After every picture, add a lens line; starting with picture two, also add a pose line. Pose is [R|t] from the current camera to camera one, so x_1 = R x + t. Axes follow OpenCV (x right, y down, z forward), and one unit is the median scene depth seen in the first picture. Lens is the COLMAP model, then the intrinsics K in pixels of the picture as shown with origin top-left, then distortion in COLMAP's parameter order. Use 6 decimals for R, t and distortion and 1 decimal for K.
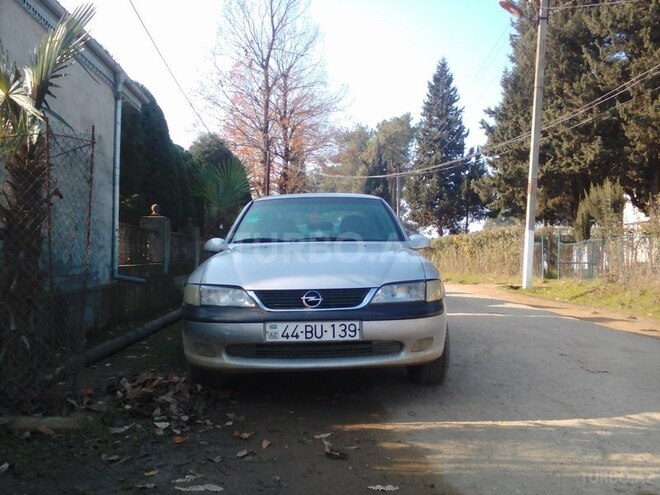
lens RADIAL K [[609.7, 0, 346.3], [0, 609.7, 248.9], [0, 0, 1]] dist [0.054840, -0.131844]
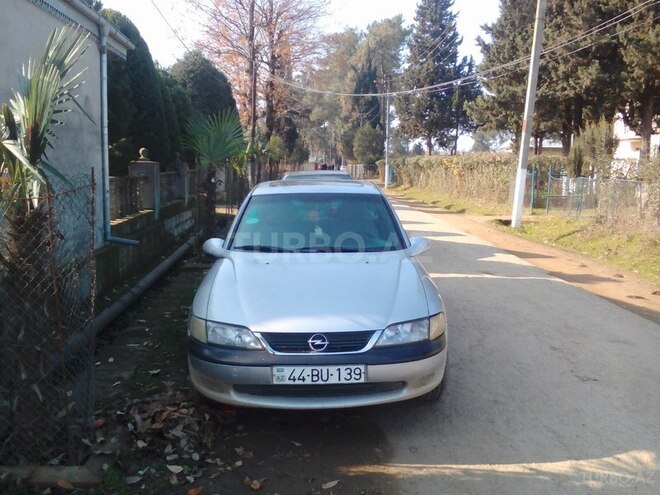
lens RADIAL K [[609.7, 0, 346.3], [0, 609.7, 248.9], [0, 0, 1]] dist [0.054840, -0.131844]
pose [[0.999658, 0.011148, 0.023647, -0.014621], [-0.014646, 0.988067, 0.153327, -0.094680], [-0.021655, -0.153621, 0.987893, 0.007988]]
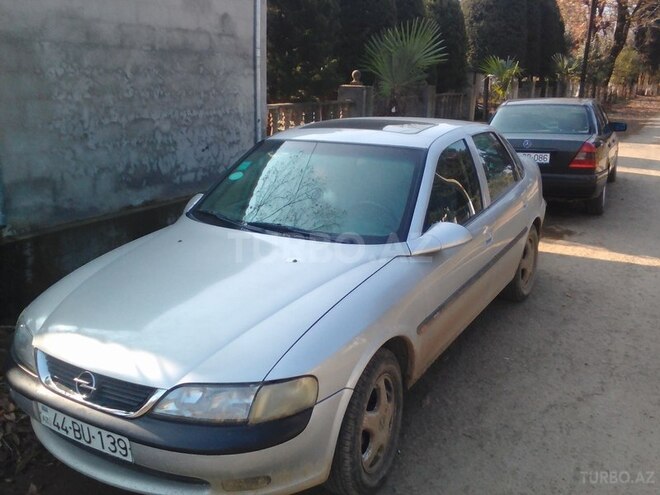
lens RADIAL K [[609.7, 0, 346.3], [0, 609.7, 248.9], [0, 0, 1]] dist [0.054840, -0.131844]
pose [[0.861521, 0.155847, -0.483212, 0.205939], [-0.013092, 0.958227, 0.285709, -0.107459], [0.507553, -0.239818, 0.827573, 0.258092]]
